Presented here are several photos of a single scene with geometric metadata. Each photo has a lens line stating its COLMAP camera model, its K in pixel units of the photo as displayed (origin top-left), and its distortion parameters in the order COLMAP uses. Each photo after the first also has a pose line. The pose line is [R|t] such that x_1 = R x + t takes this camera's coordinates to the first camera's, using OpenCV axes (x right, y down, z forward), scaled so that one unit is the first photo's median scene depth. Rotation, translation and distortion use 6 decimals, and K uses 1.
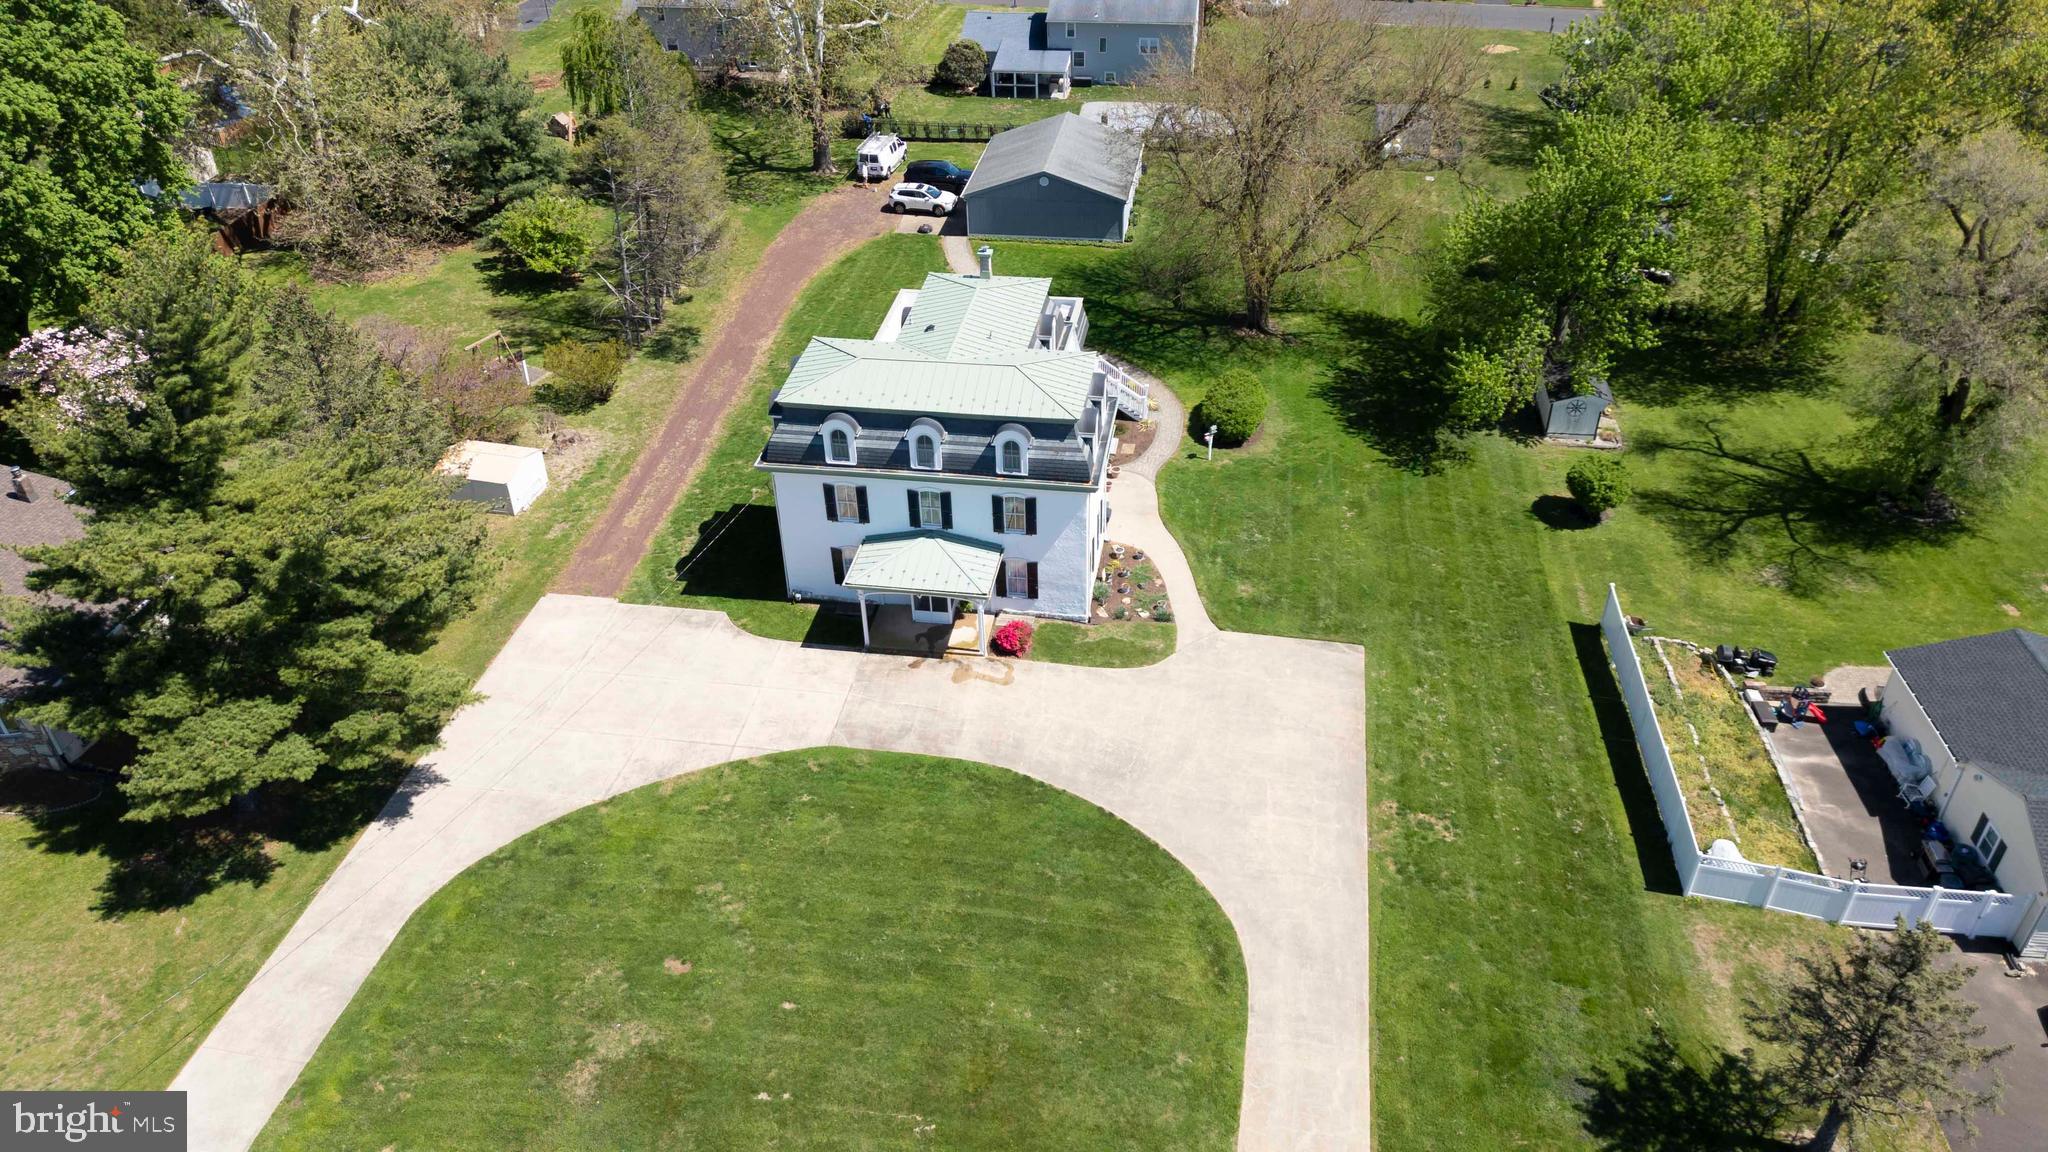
lens RADIAL K [[1438.6, 0, 1027.4], [0, 1438.6, 575.7], [0, 0, 1]] dist [0.074314, -0.071515]
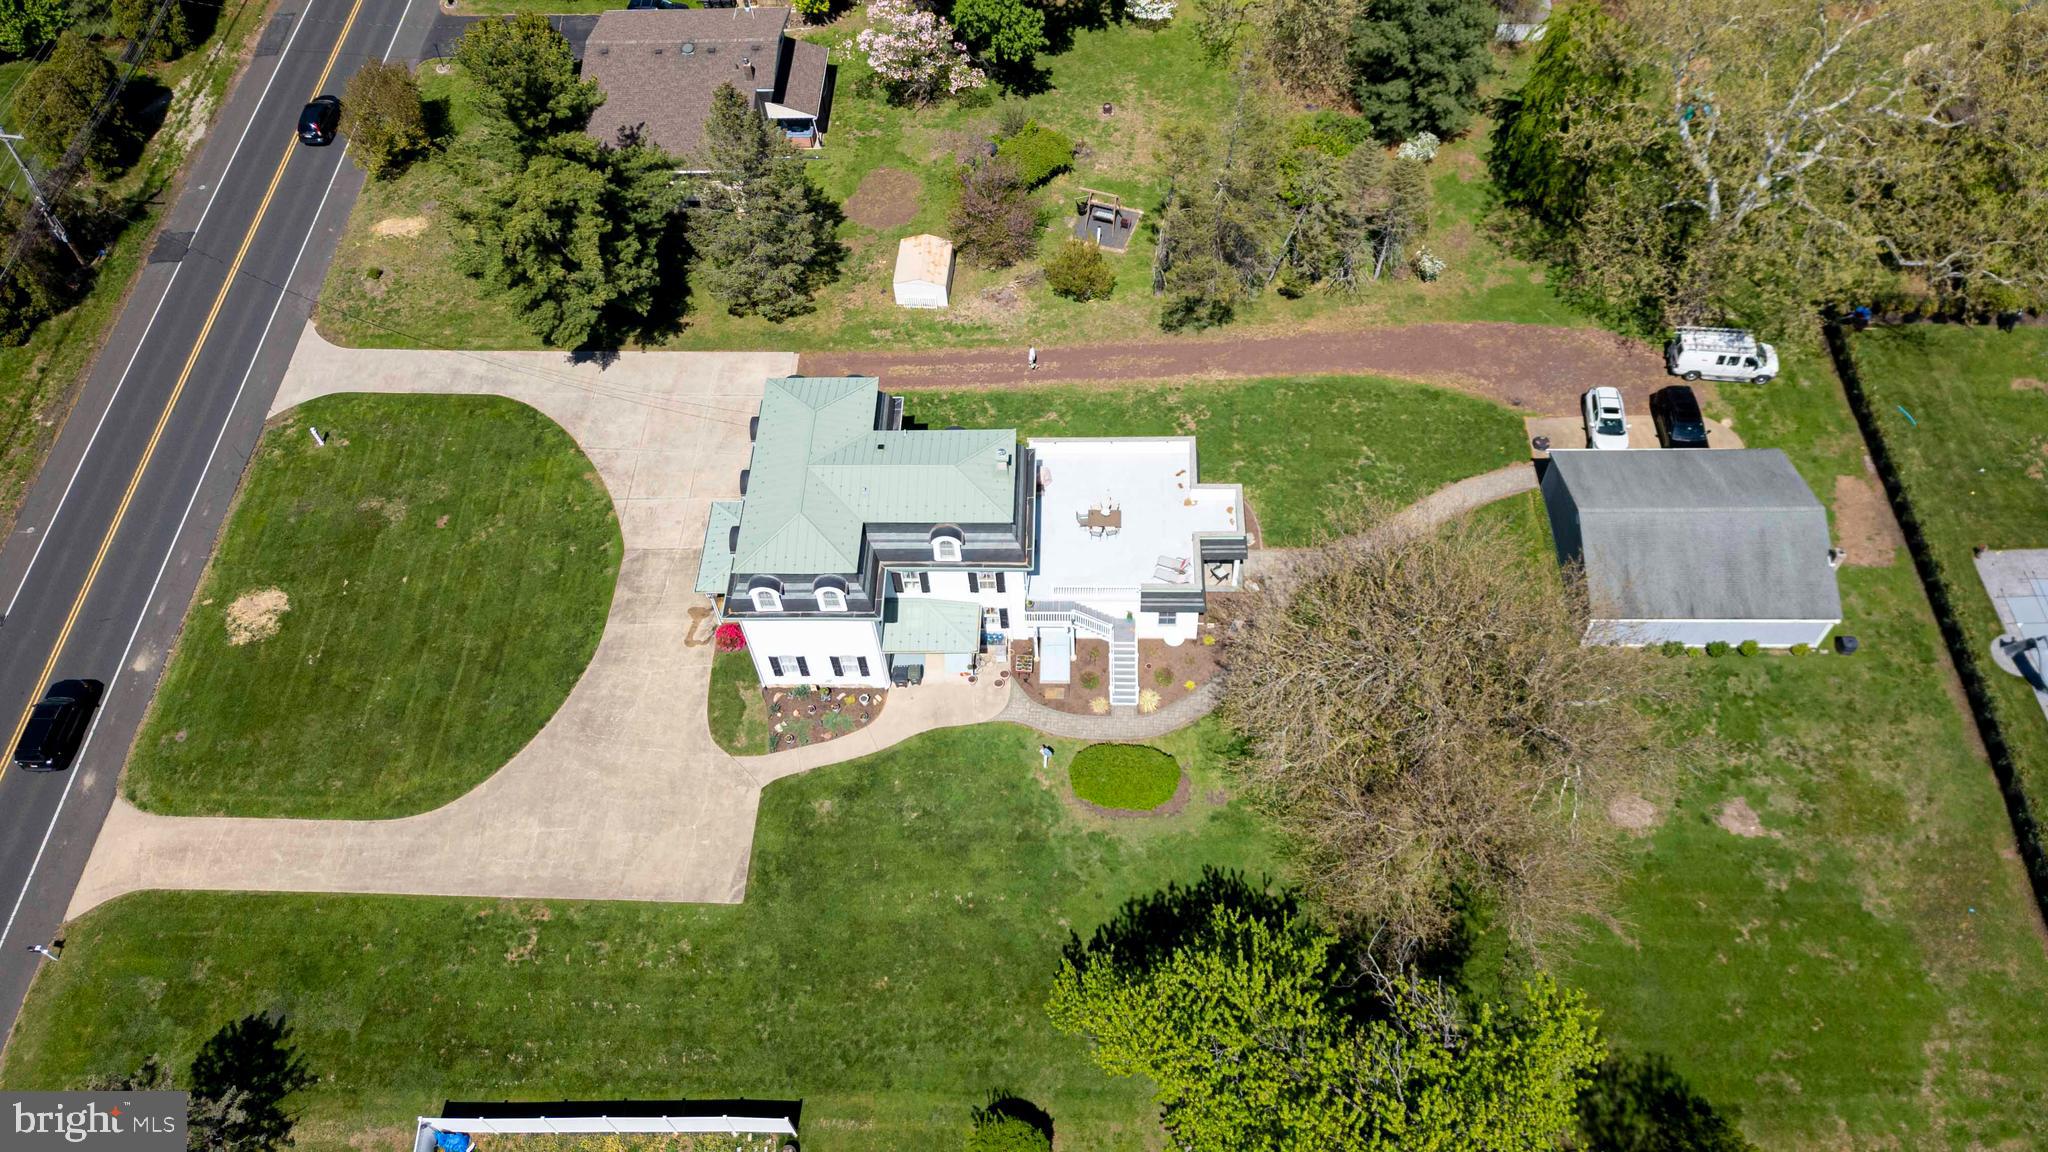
lens RADIAL K [[1434.8, 0, 1025.6], [0, 1434.8, 580.3], [0, 0, 1]] dist [0.066662, -0.062871]
pose [[0.124678, 0.817661, -0.562037, 0.720537], [-0.538048, 0.531653, 0.654102, -0.987483], [0.833642, 0.220851, 0.506226, 0.582996]]
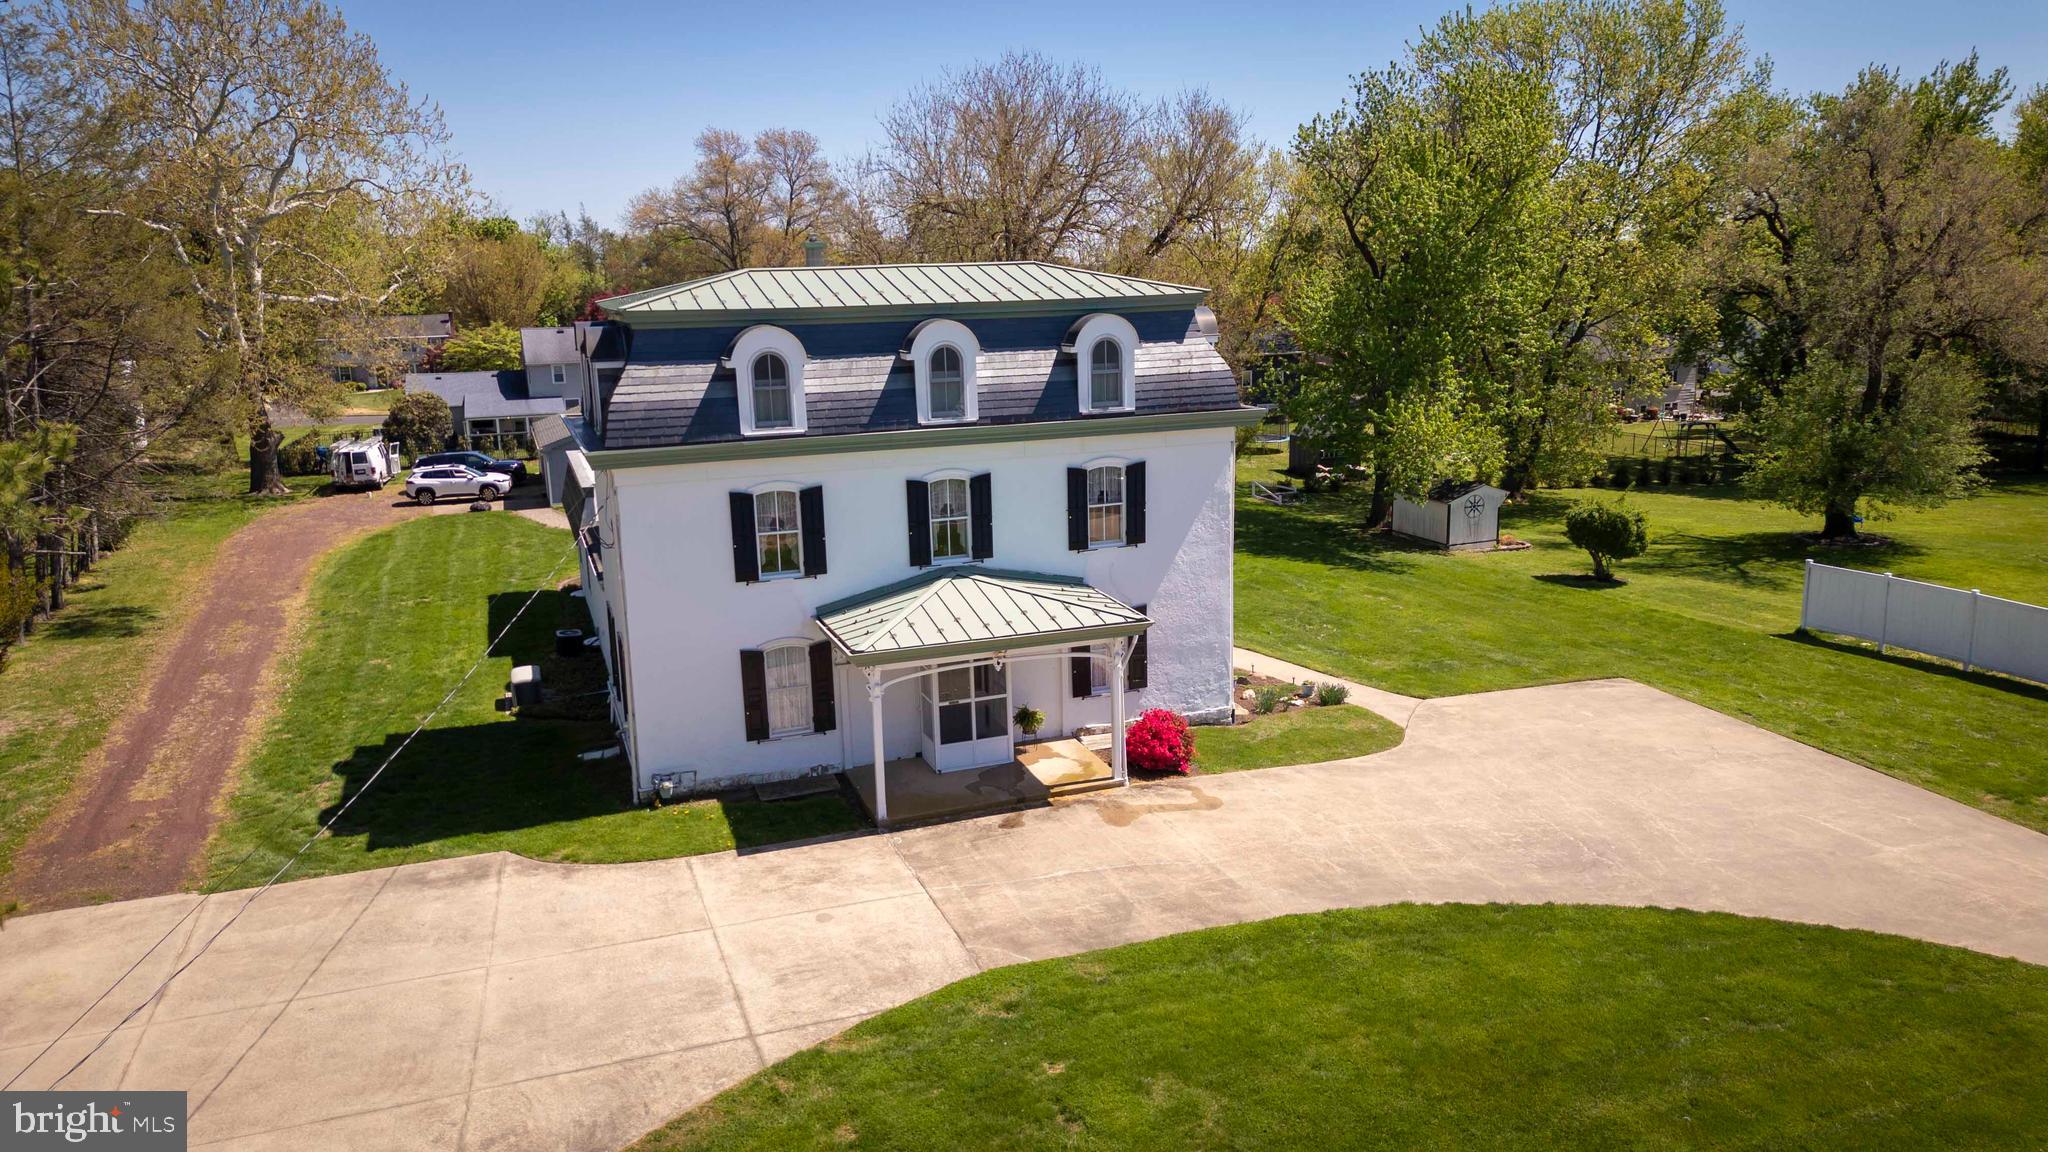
lens RADIAL K [[1437.6, 0, 1026.9], [0, 1437.6, 572.8], [0, 0, 1]] dist [0.054324, -0.046746]
pose [[0.874819, -0.103671, 0.473227, -0.289120], [0.286247, 0.898693, -0.332286, 0.147243], [-0.390837, 0.426150, 0.815869, 0.604860]]
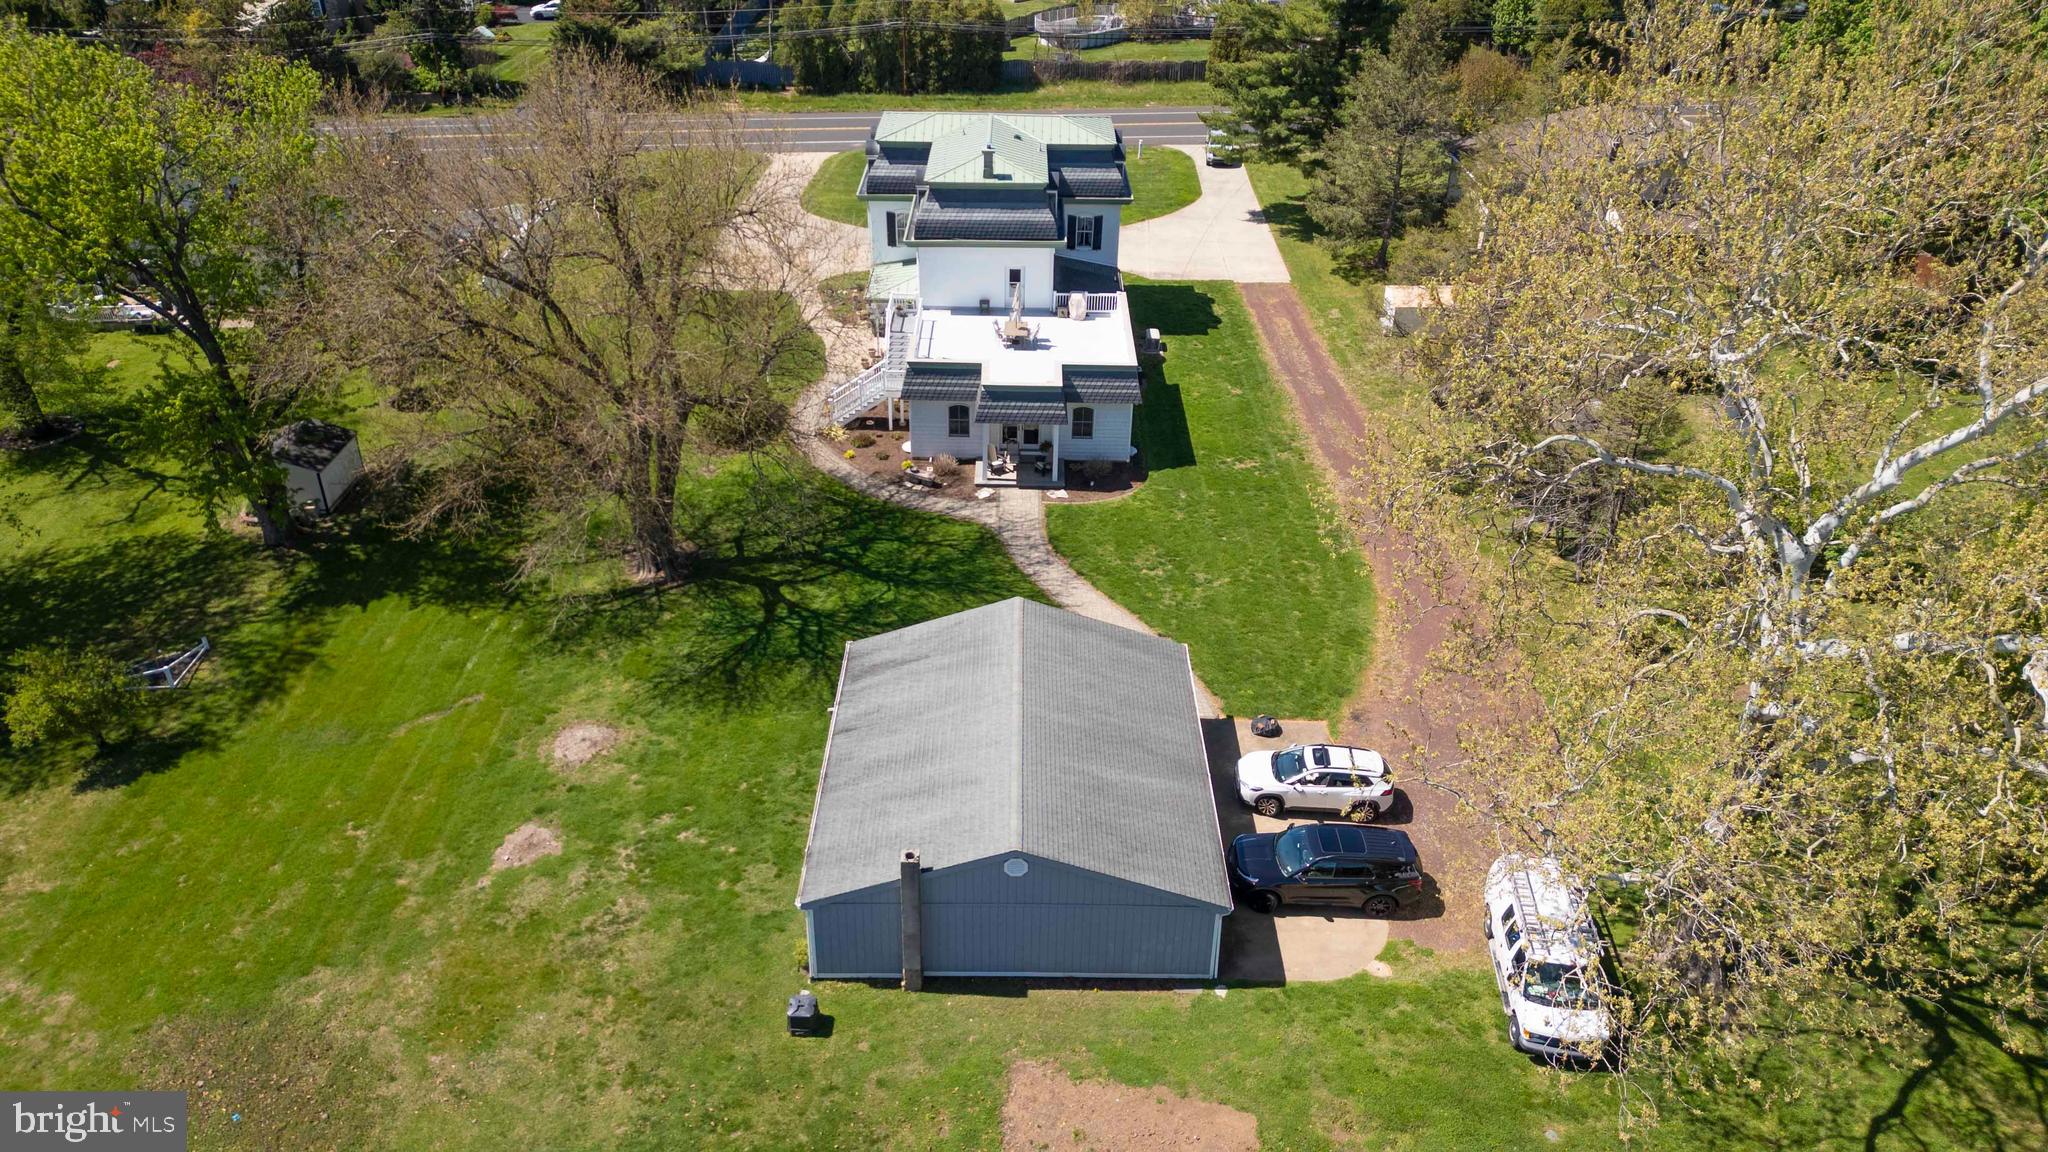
lens RADIAL K [[1403.8, 0, 1016.5], [0, 1403.8, 604.3], [0, 0, 1]] dist [0.083855, -0.066236]
pose [[-0.989086, 0.084212, -0.120899, 0.112188], [-0.079580, 0.385229, 0.919383, -1.160661], [0.123997, 0.918970, -0.374323, 1.907679]]
